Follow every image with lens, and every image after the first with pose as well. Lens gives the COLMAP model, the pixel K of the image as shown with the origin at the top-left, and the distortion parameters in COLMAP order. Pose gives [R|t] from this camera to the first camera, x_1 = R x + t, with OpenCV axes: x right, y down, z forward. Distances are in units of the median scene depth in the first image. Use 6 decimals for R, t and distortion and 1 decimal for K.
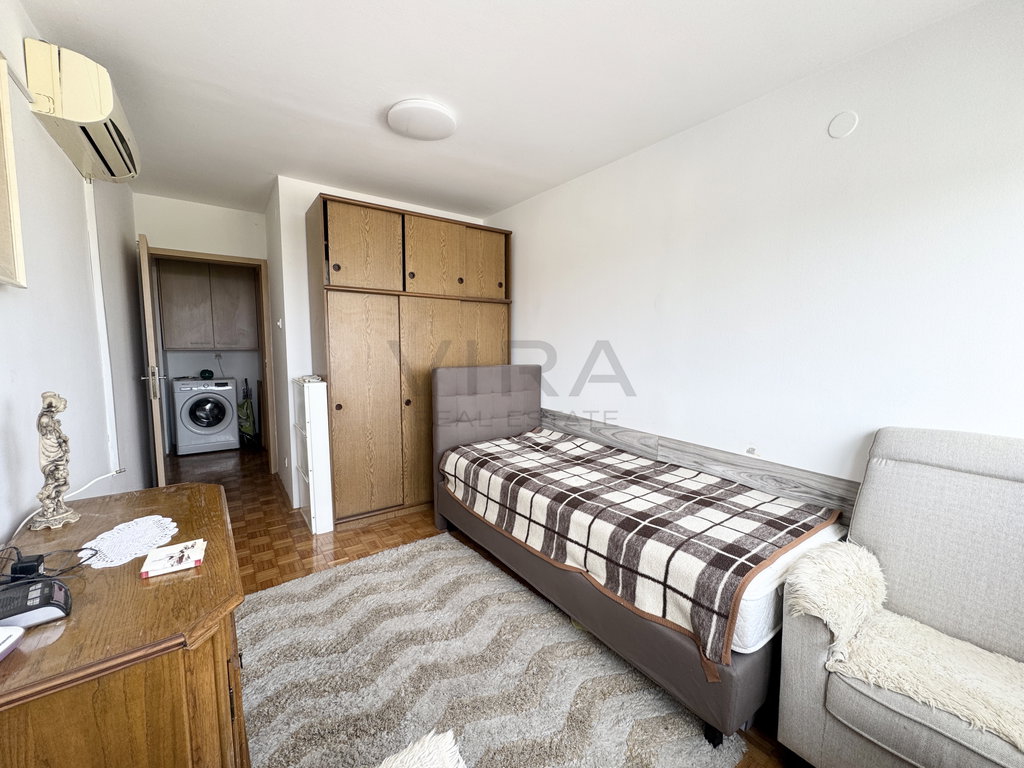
lens RADIAL K [[399.5, 0, 512.0], [0, 399.5, 384.0], [0, 0, 1]] dist [-0.051255, -0.000008]
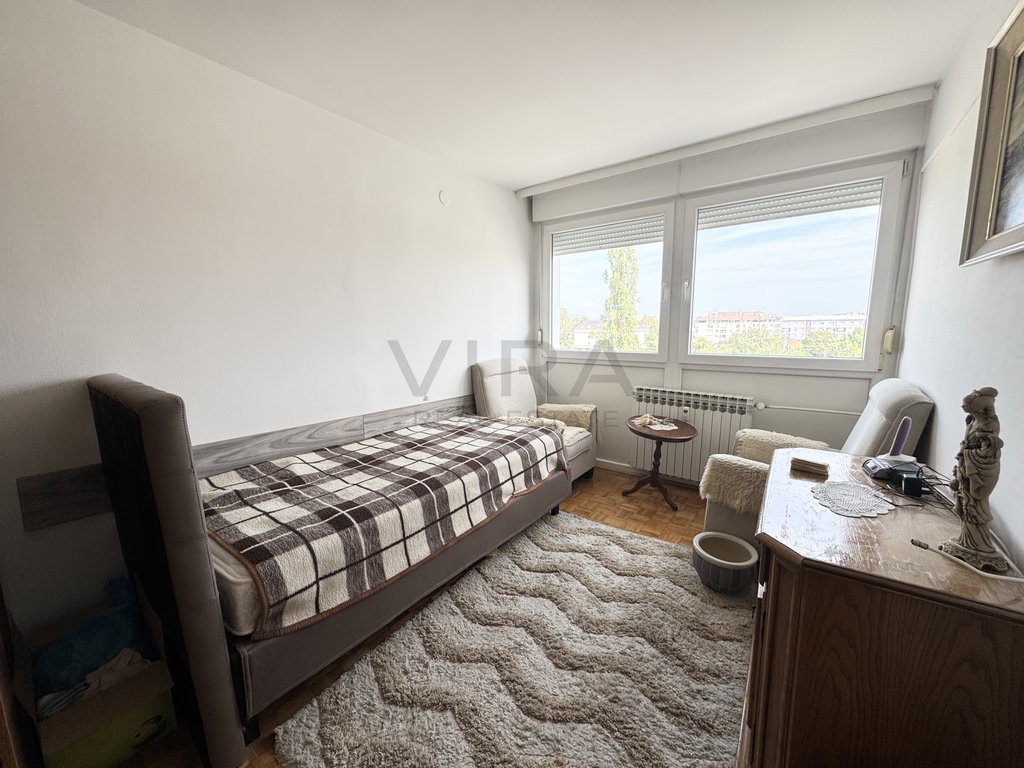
lens RADIAL K [[409.6, 0, 512.0], [0, 409.6, 384.0], [0, 0, 1]] dist [0.000129, 0.000103]
pose [[-0.287098, -0.149485, 0.946165, -0.779819], [0.109408, 0.976167, 0.187423, -0.111620], [-0.951633, 0.157327, -0.263901, 0.952537]]
